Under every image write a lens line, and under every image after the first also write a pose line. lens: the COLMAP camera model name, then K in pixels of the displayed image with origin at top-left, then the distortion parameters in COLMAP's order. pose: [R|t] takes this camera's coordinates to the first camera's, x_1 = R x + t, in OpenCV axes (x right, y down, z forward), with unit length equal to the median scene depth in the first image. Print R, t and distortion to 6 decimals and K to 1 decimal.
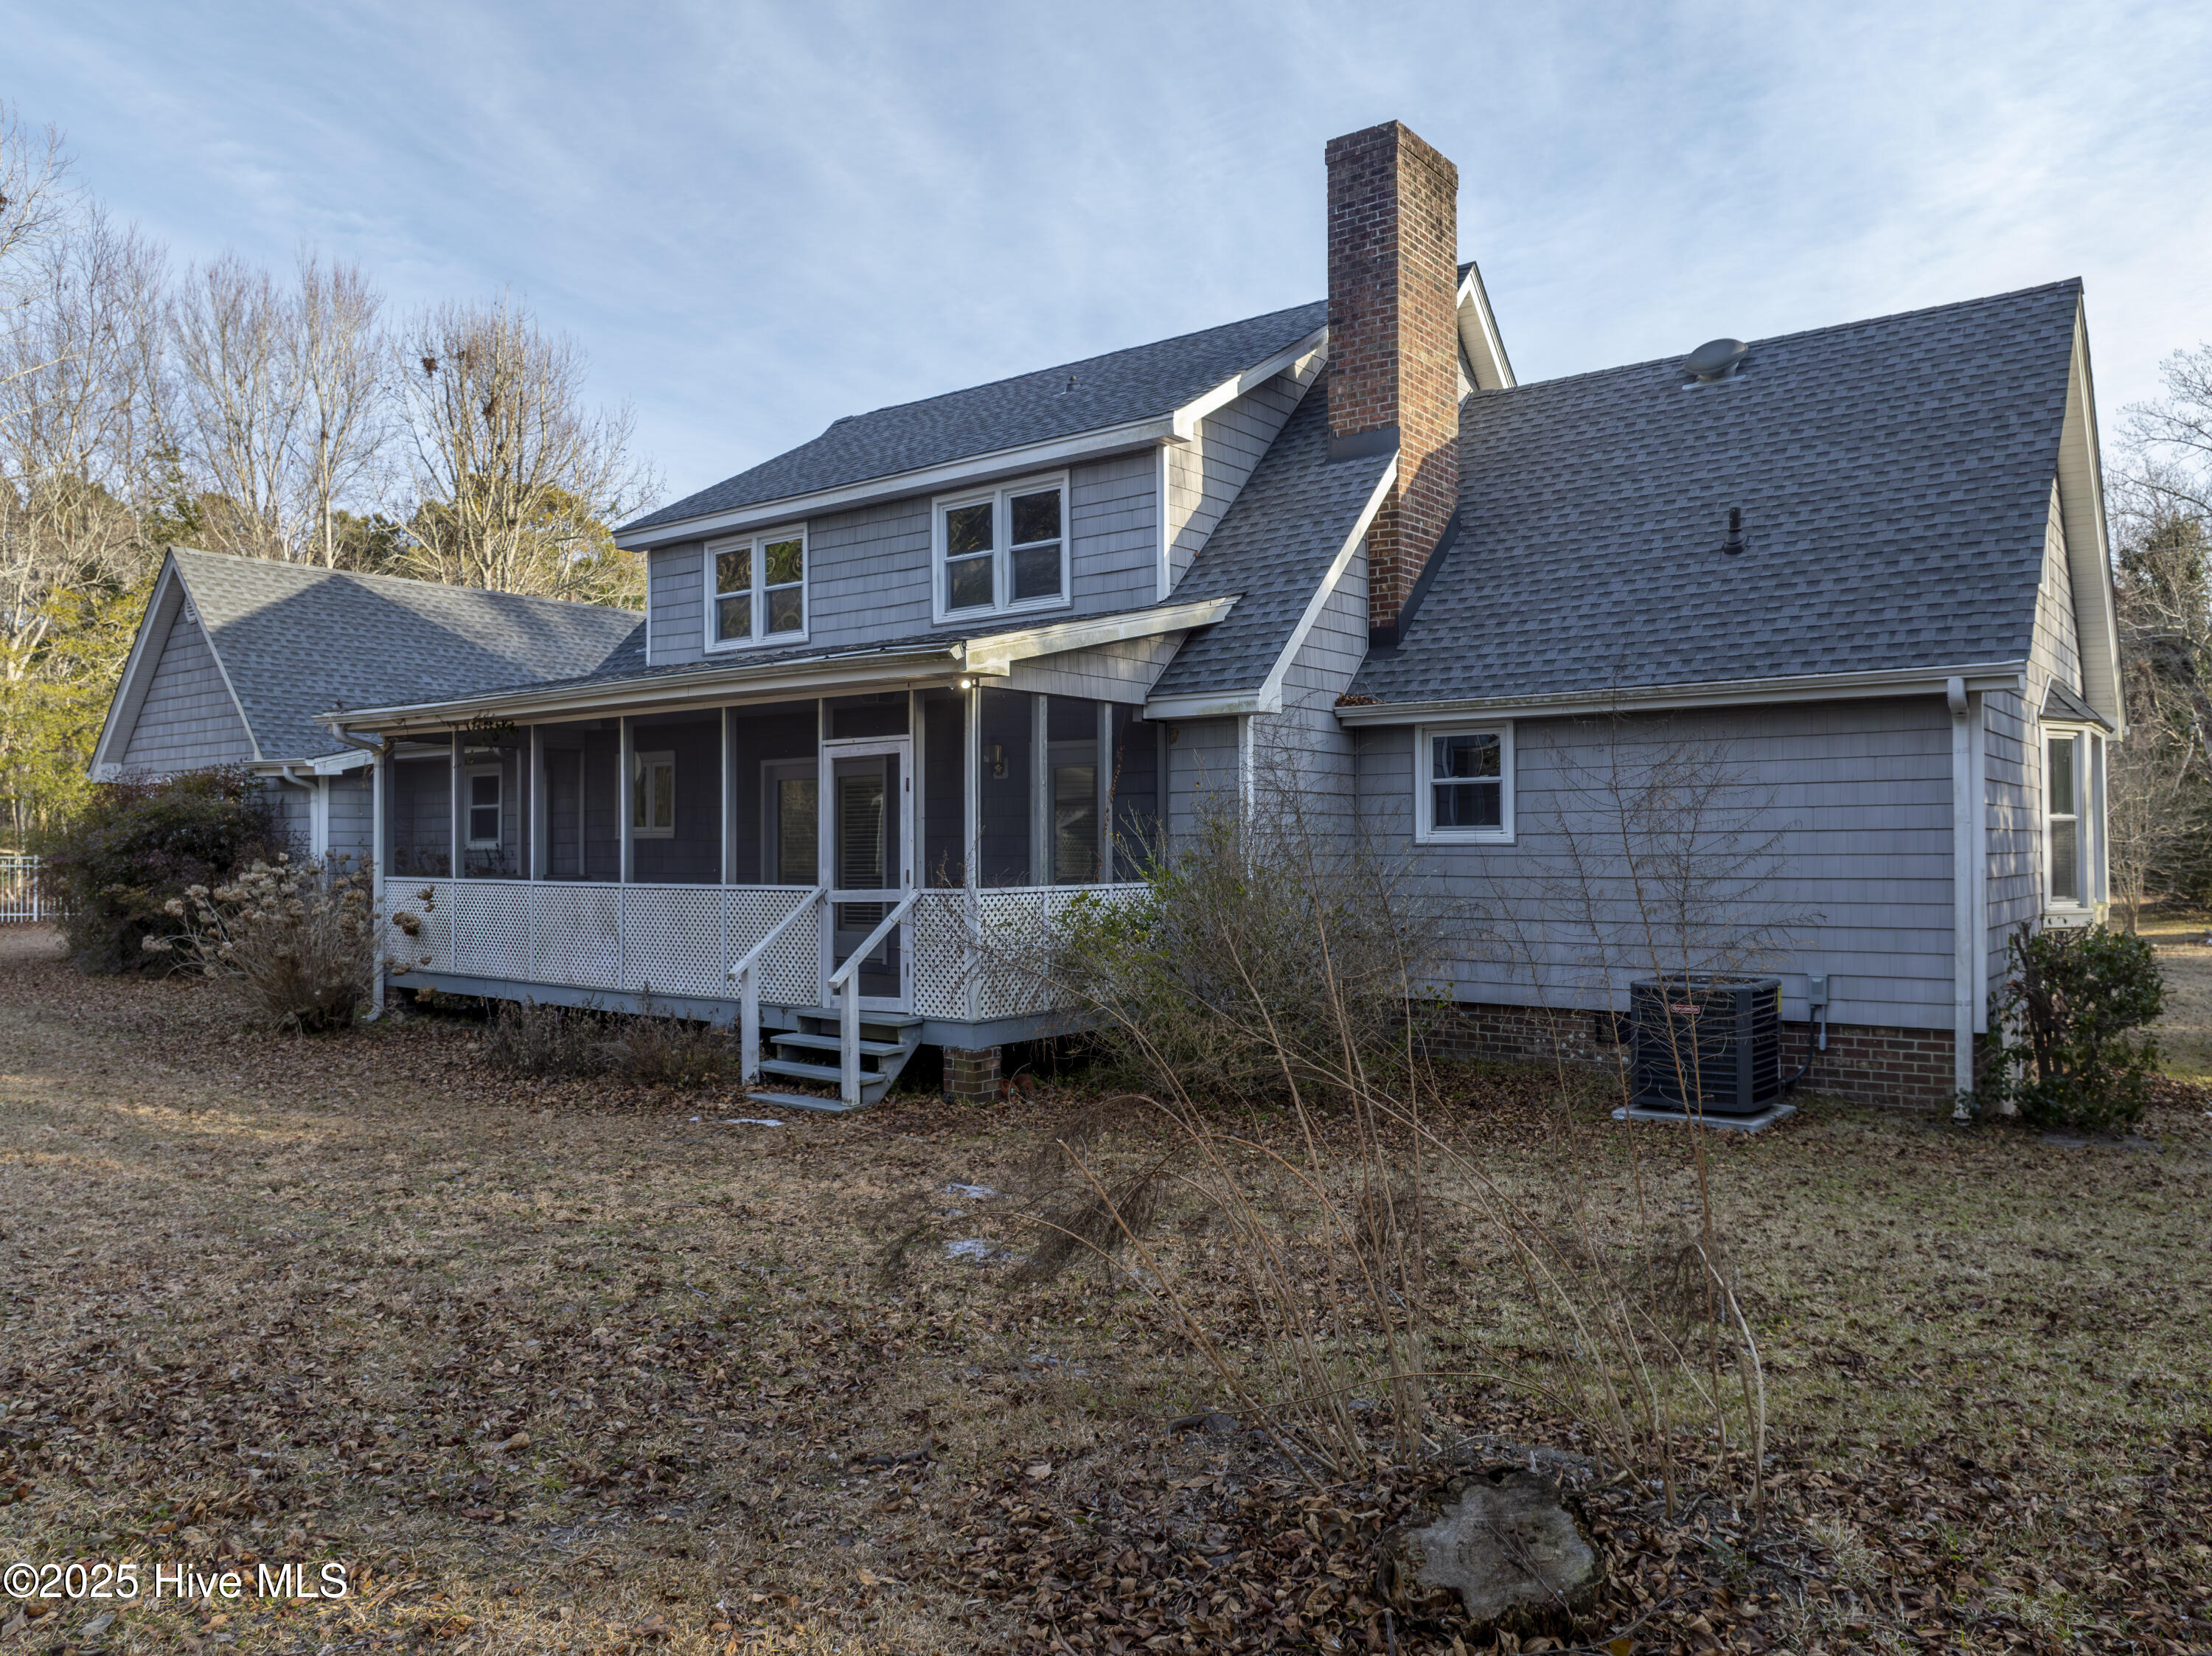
lens RADIAL K [[1563.9, 0, 1108.9], [0, 1563.9, 824.0], [0, 0, 1]] dist [-0.039595, 0.012301]
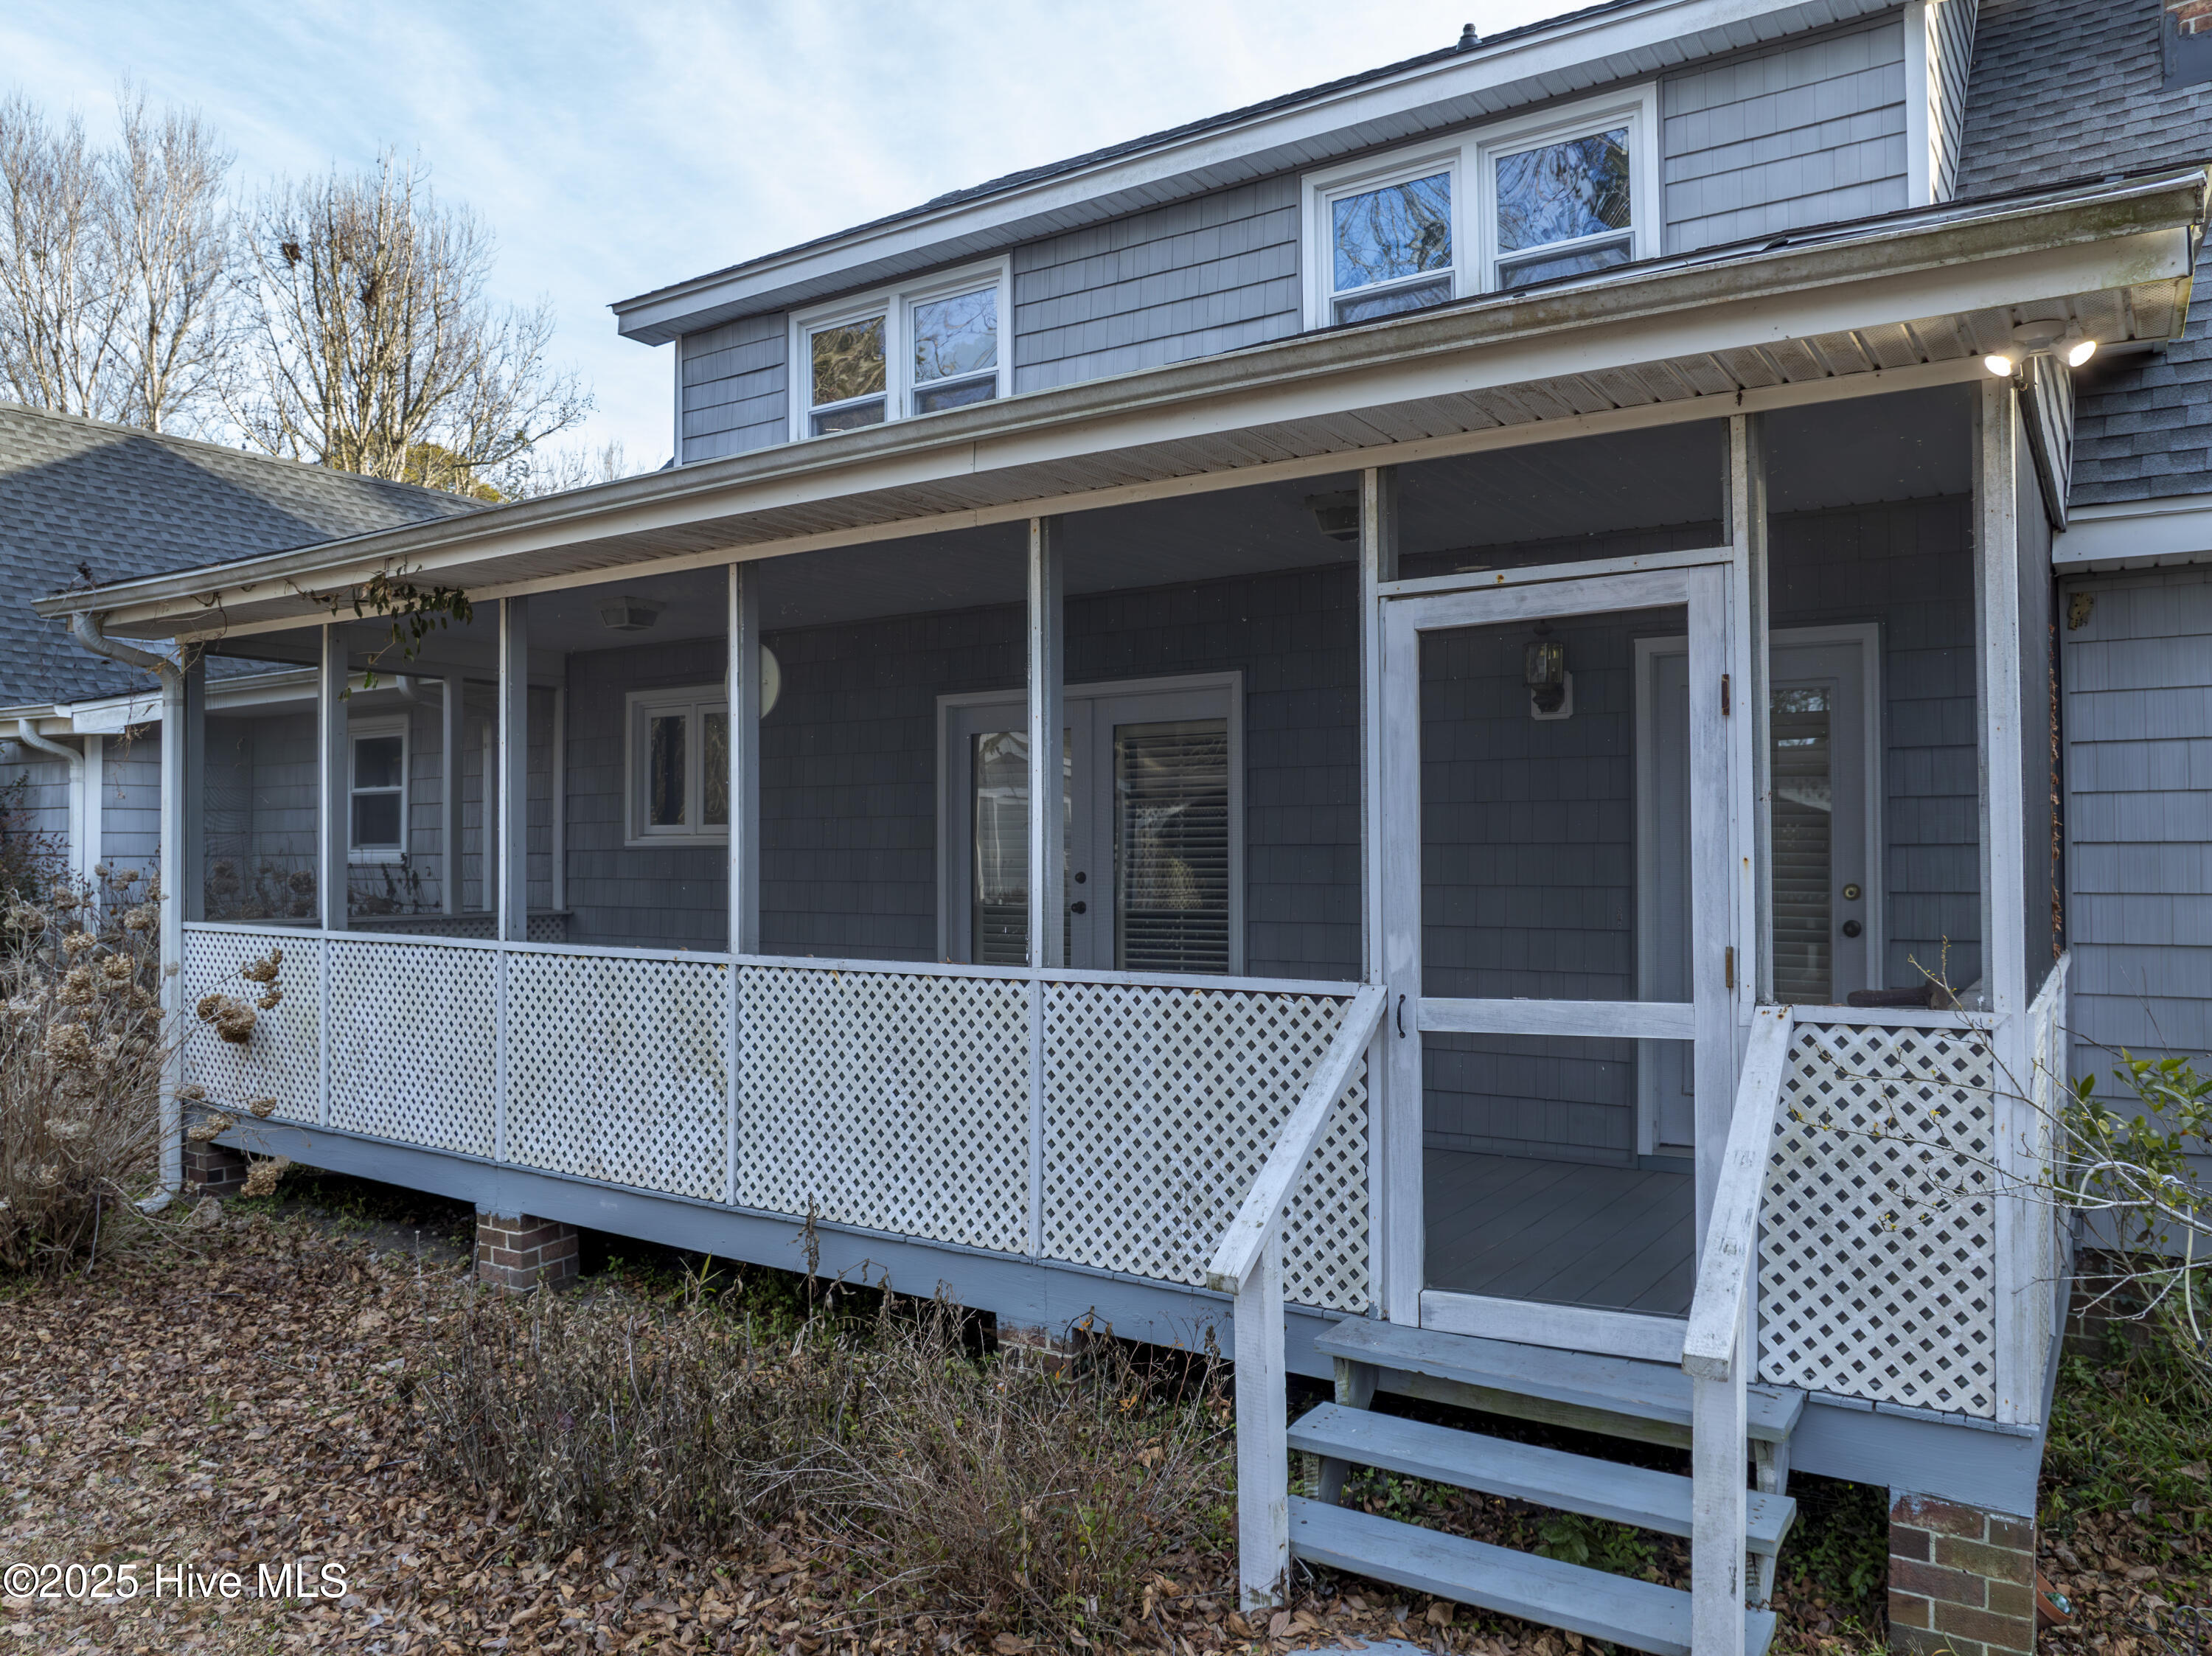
lens RADIAL K [[1563.9, 0, 1101.5], [0, 1563.9, 828.8], [0, 0, 1]] dist [-0.039595, 0.012301]
pose [[0.997673, 0.001764, 0.068154, -0.195718], [-0.001864, 0.999997, 0.001402, 0.002357], [-0.068152, -0.001526, 0.997674, 0.460971]]
